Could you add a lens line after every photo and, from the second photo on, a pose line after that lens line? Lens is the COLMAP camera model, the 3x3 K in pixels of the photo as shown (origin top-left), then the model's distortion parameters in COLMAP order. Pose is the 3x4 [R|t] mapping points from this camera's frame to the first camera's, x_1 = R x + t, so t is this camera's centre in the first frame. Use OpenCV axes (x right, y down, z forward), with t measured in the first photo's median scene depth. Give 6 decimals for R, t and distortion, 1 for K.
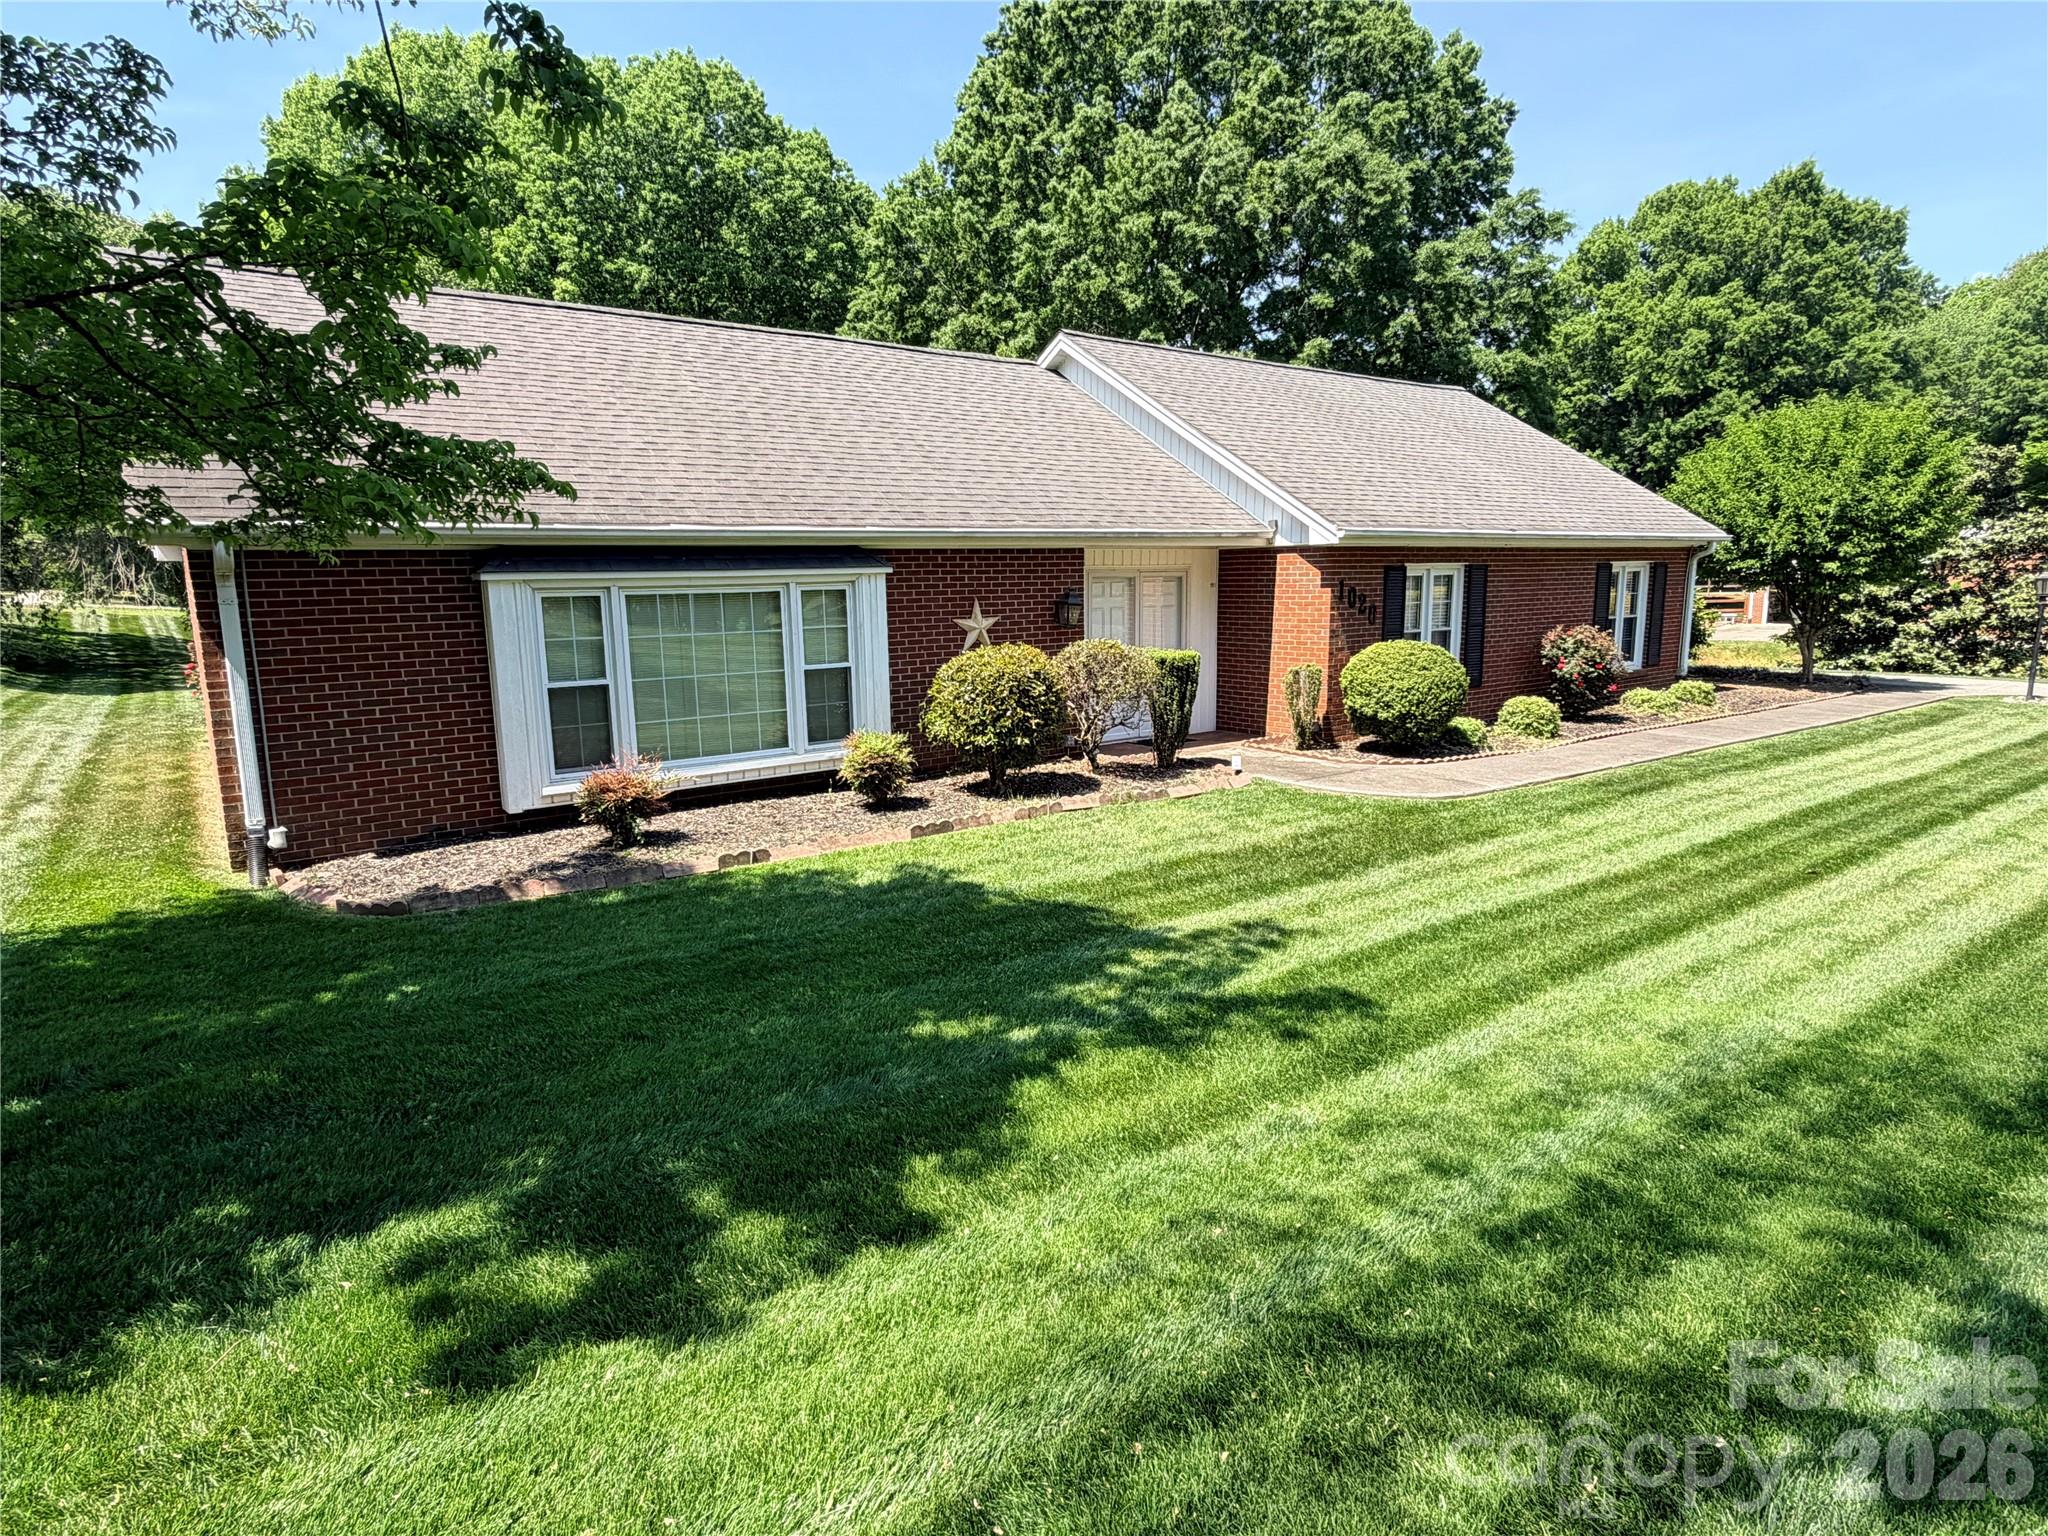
lens RADIAL K [[1138.3, 0, 1023.3], [0, 1138.3, 772.8], [0, 0, 1]] dist [0.003028, -0.001130]
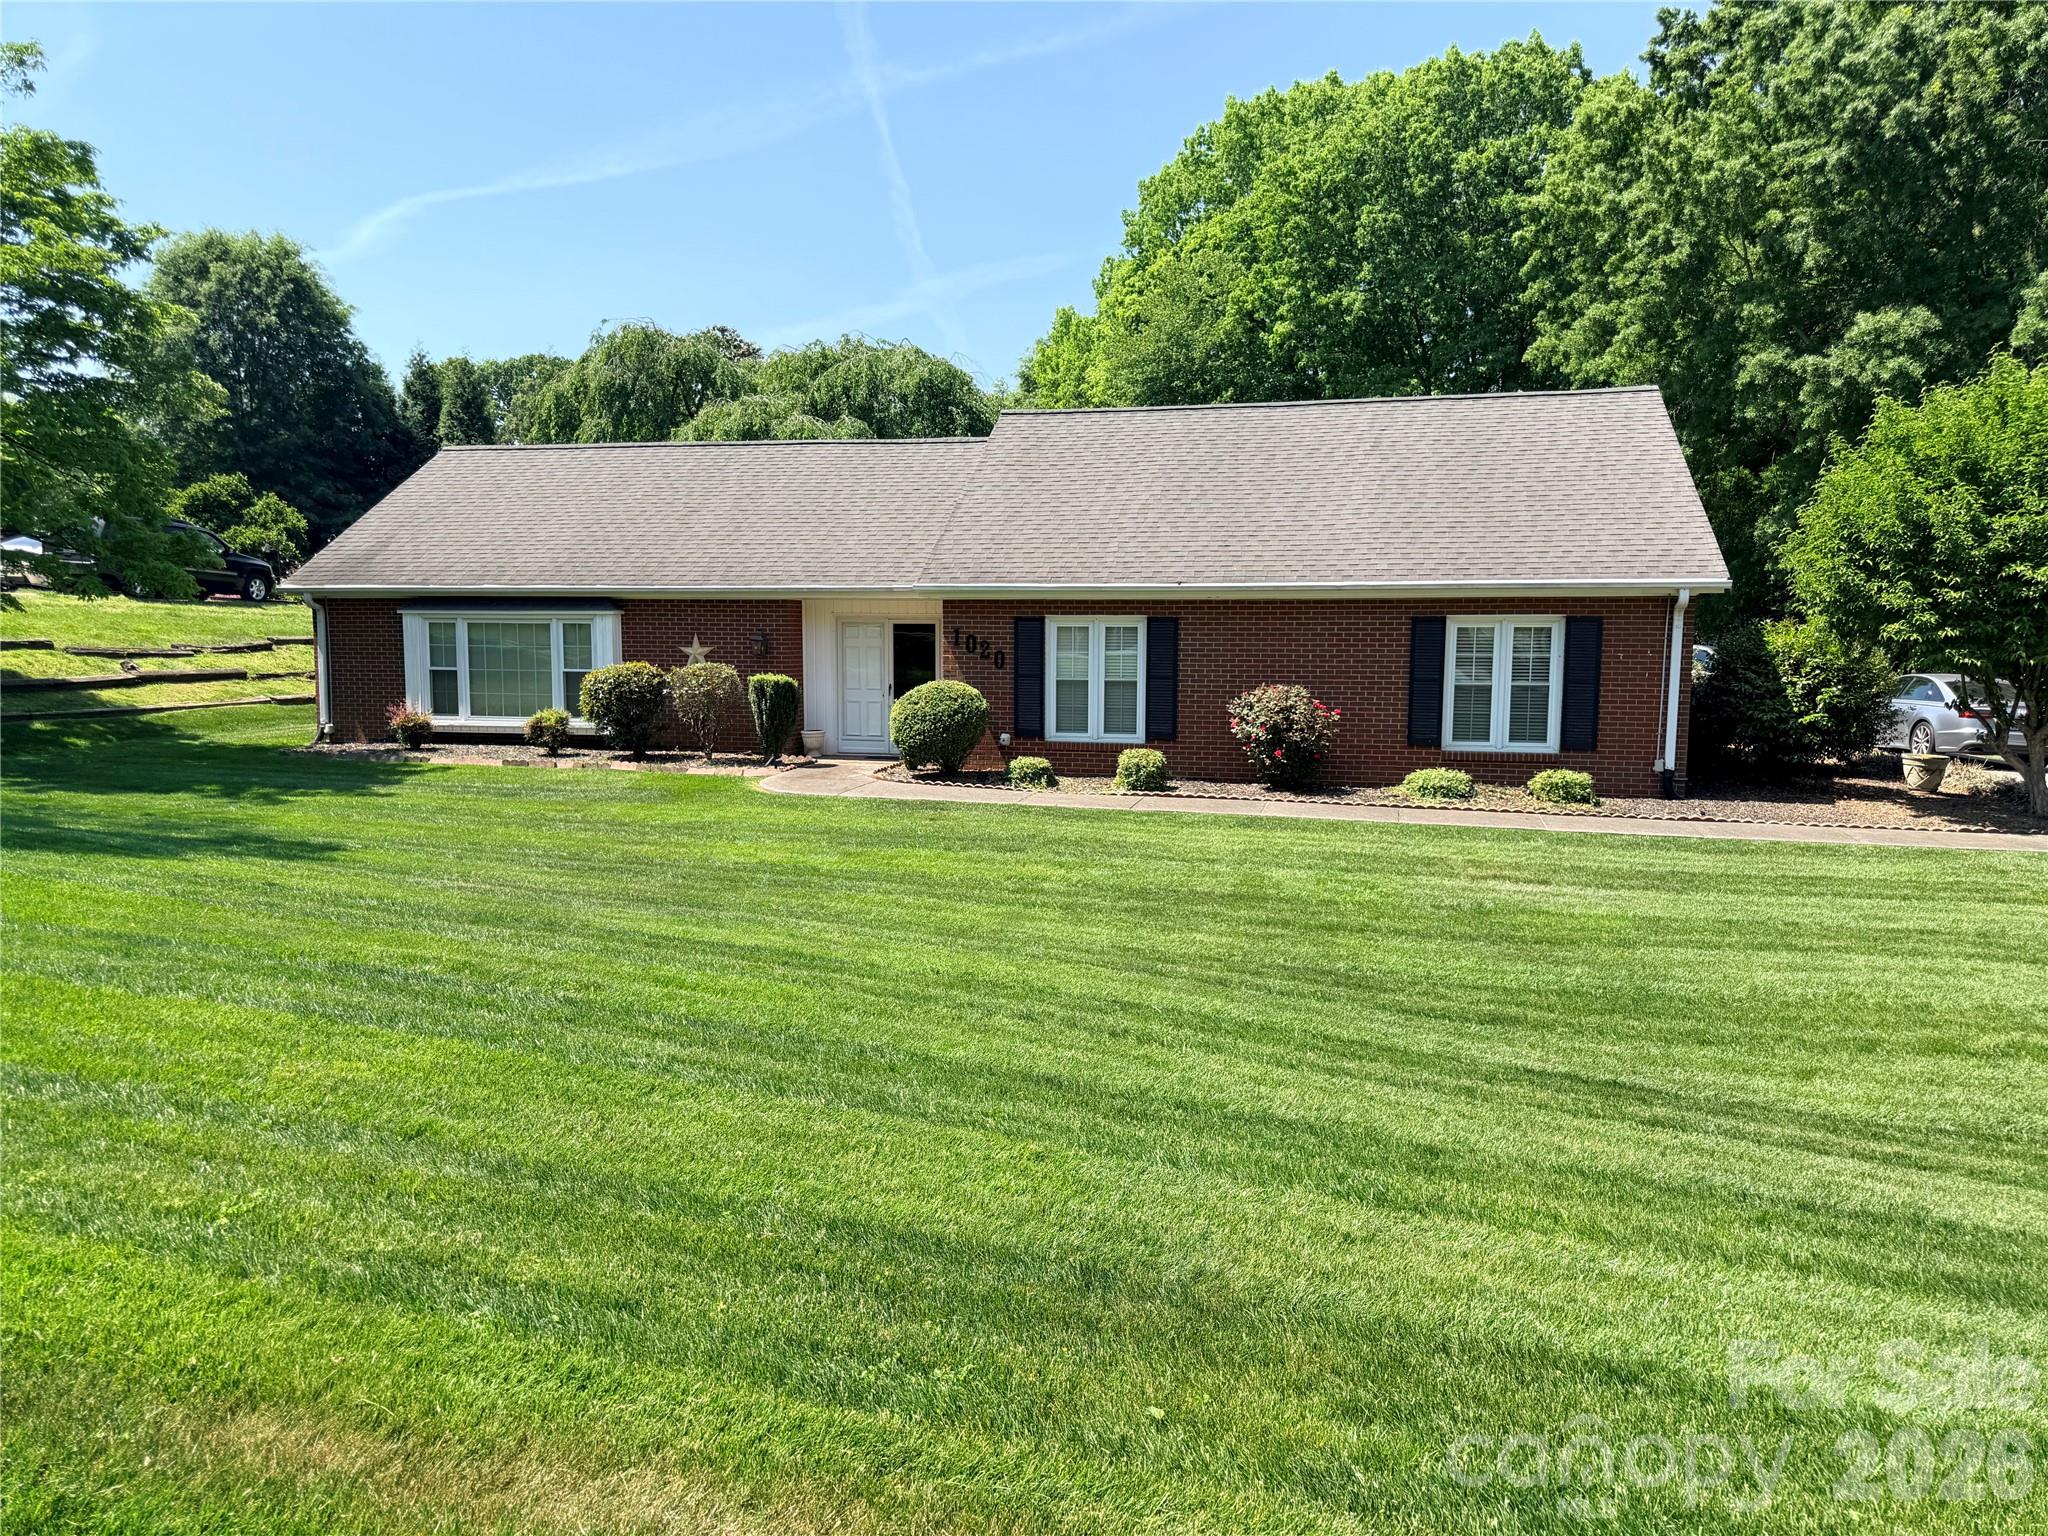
lens RADIAL K [[1470.1, 0, 1024.0], [0, 1470.1, 768.0], [0, 0, 1]] dist [0.090445, -0.094356]
pose [[0.647092, 0.093090, -0.756707, 1.403370], [-0.145795, 0.989310, -0.002970, -0.032612], [0.748342, 0.112246, 0.653747, 0.085843]]
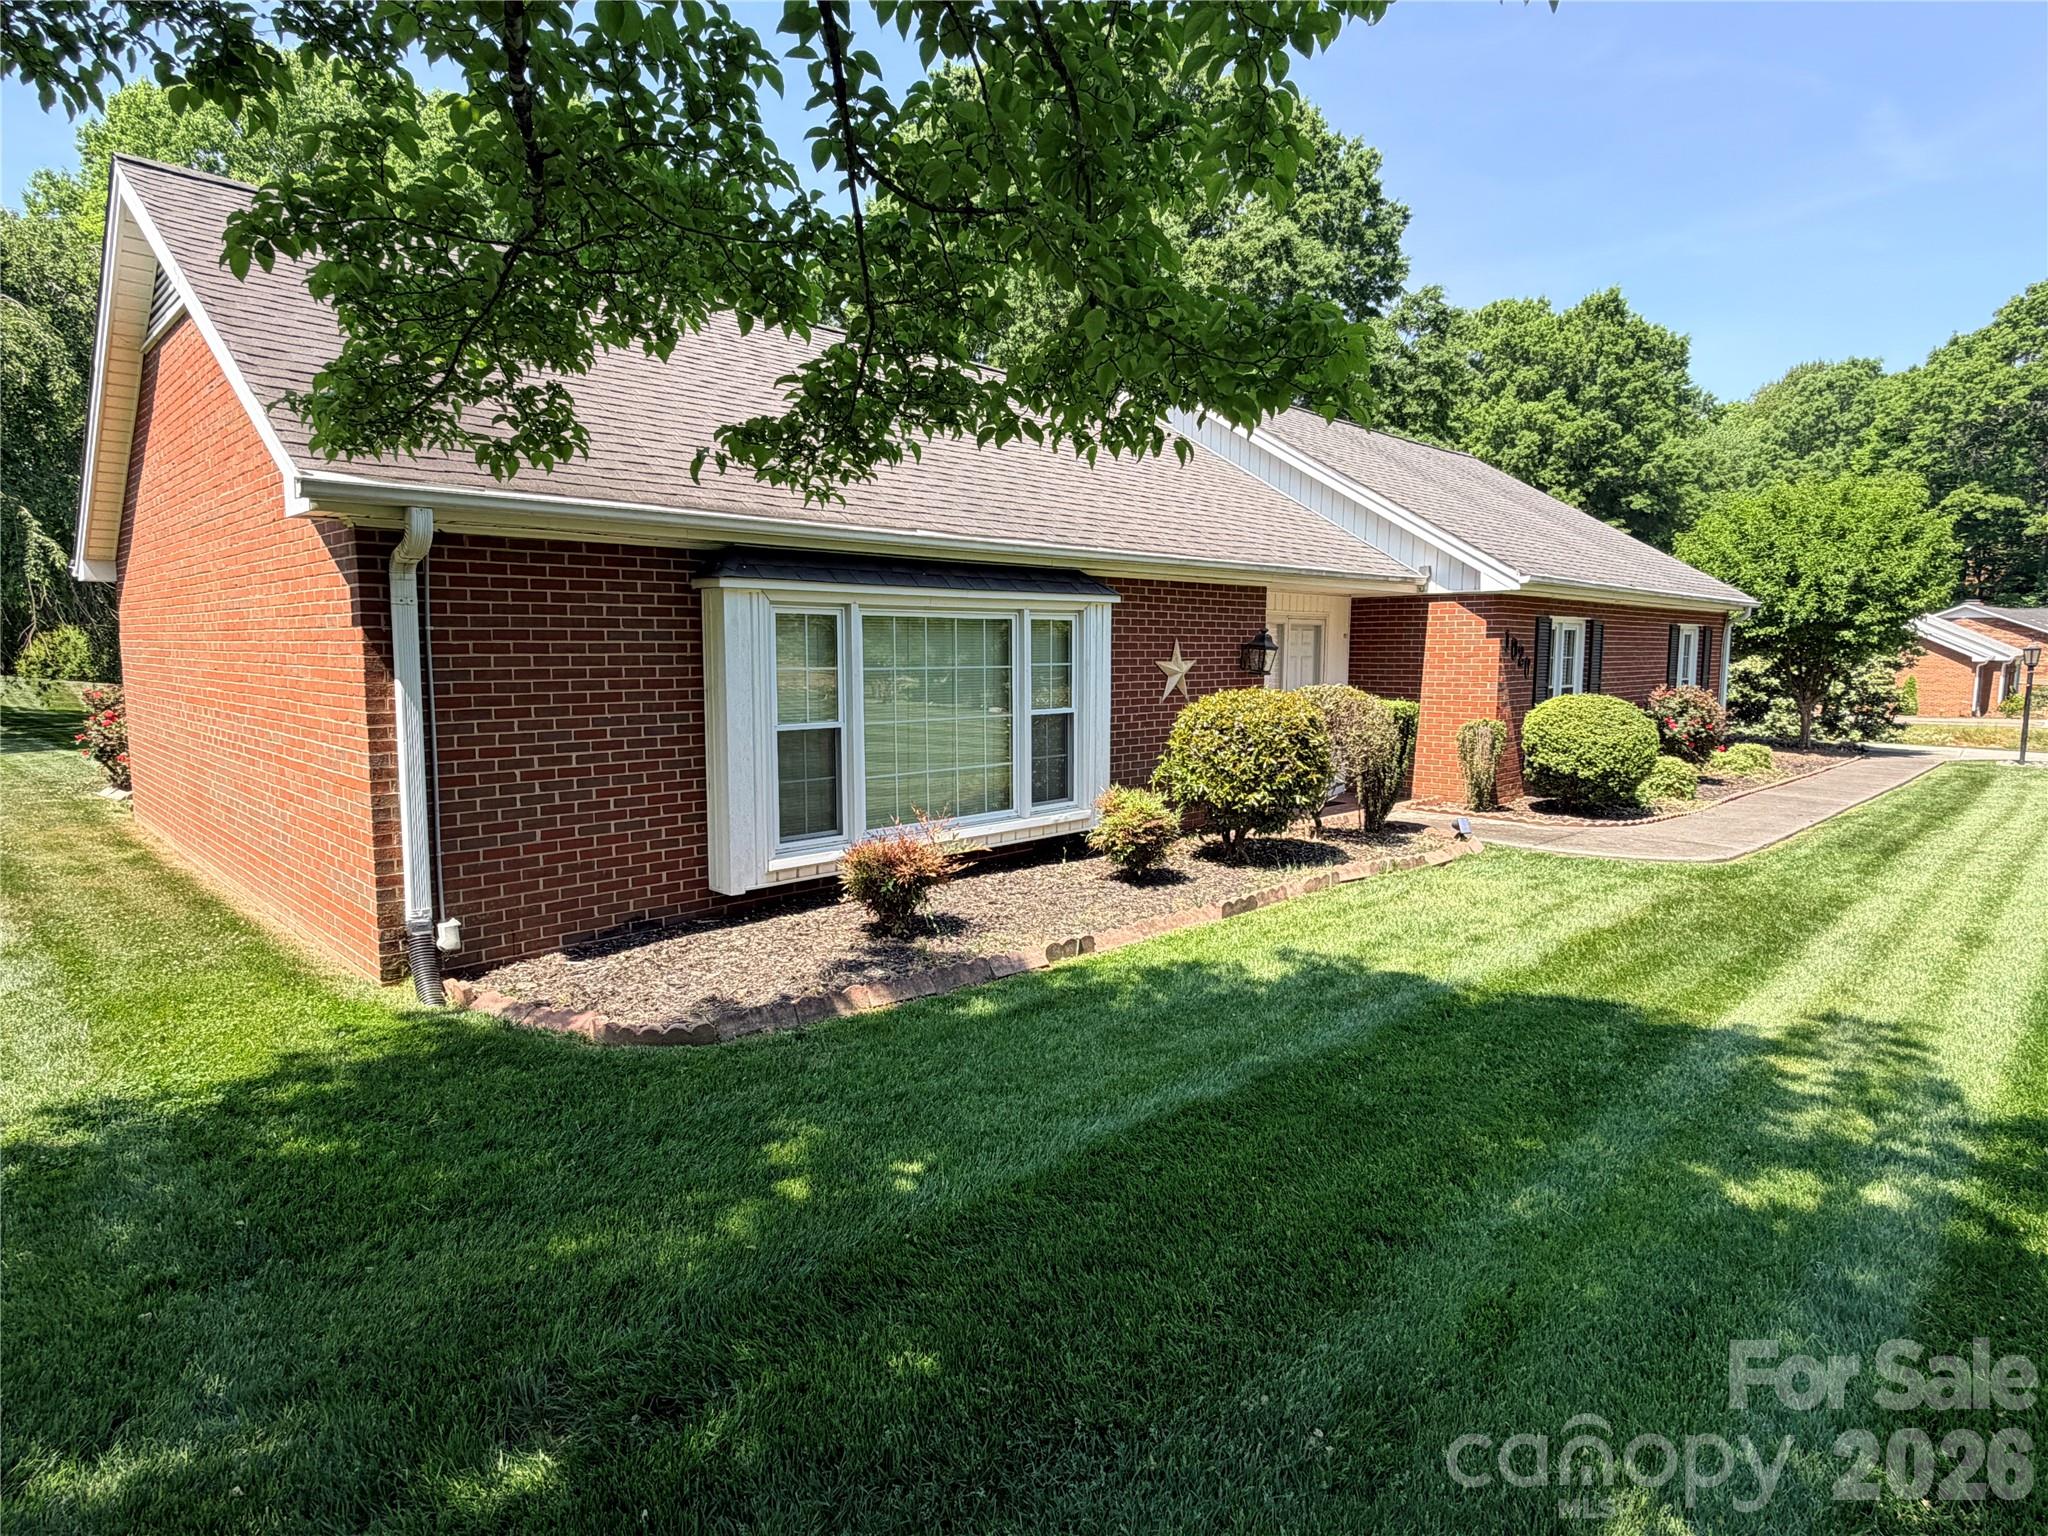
lens RADIAL K [[1135.7, 0, 1019.6], [0, 1135.7, 766.7], [0, 0, 1]] dist [0.001744, 0.000676]
pose [[0.988426, 0.000416, 0.151704, -0.244884], [0.010430, 0.997444, -0.070690, 0.003768], [-0.151346, 0.071454, 0.985895, 0.143787]]
